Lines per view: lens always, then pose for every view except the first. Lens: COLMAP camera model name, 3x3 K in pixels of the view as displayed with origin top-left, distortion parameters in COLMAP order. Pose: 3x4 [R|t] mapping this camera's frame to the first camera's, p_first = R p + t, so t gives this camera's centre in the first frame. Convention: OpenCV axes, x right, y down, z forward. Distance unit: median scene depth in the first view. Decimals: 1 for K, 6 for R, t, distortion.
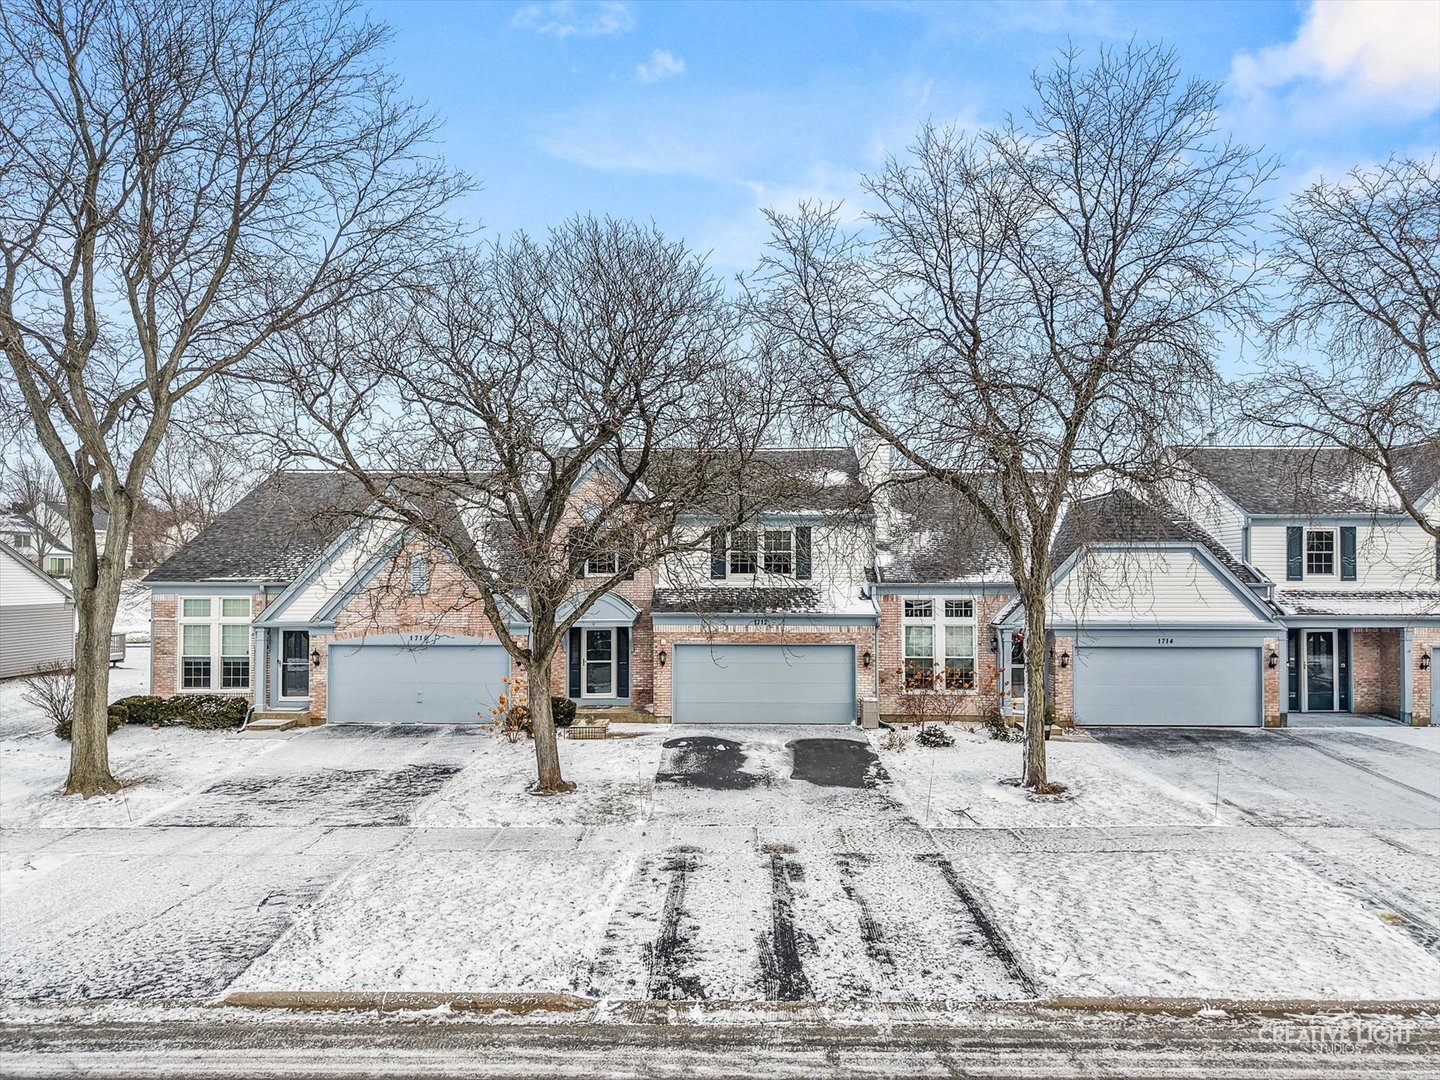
lens RADIAL K [[1018.3, 0, 719.0], [0, 1018.3, 537.6], [0, 0, 1]] dist [0.000884, -0.000808]
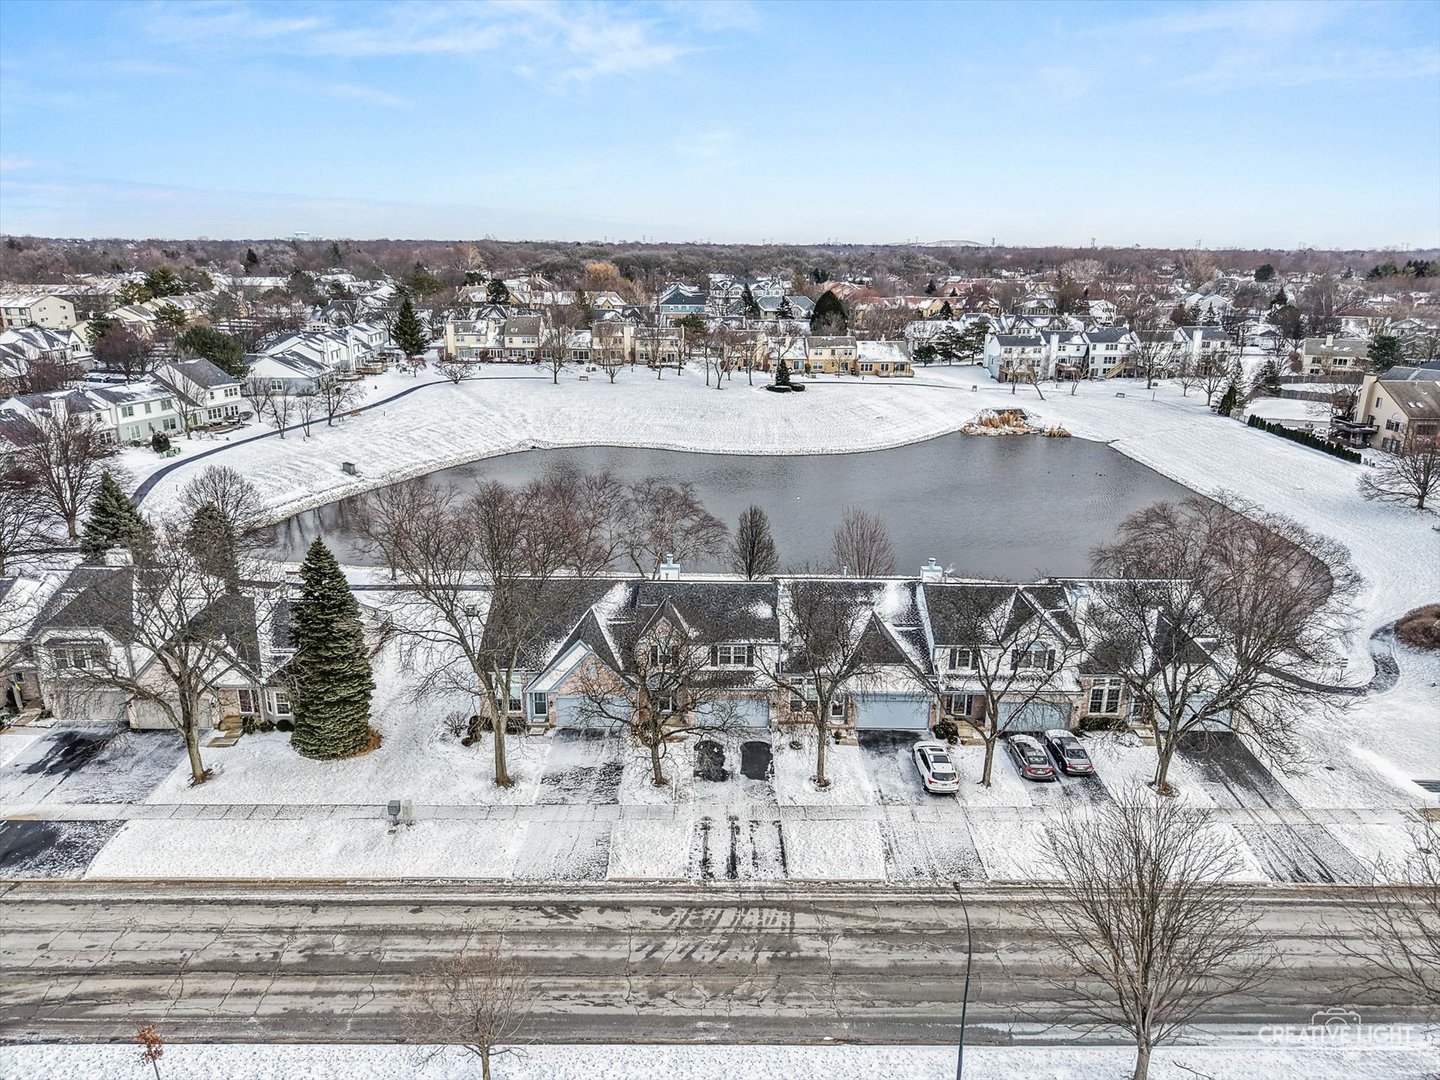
lens RADIAL K [[1018.3, 0, 720.9], [0, 1018.3, 542.7], [0, 0, 1]] dist [0.000884, -0.000808]
pose [[0.999870, -0.002965, 0.015861, -0.043724], [-0.002342, 0.945907, 0.324429, -2.039512], [-0.015965, -0.324424, 0.945777, -2.350038]]
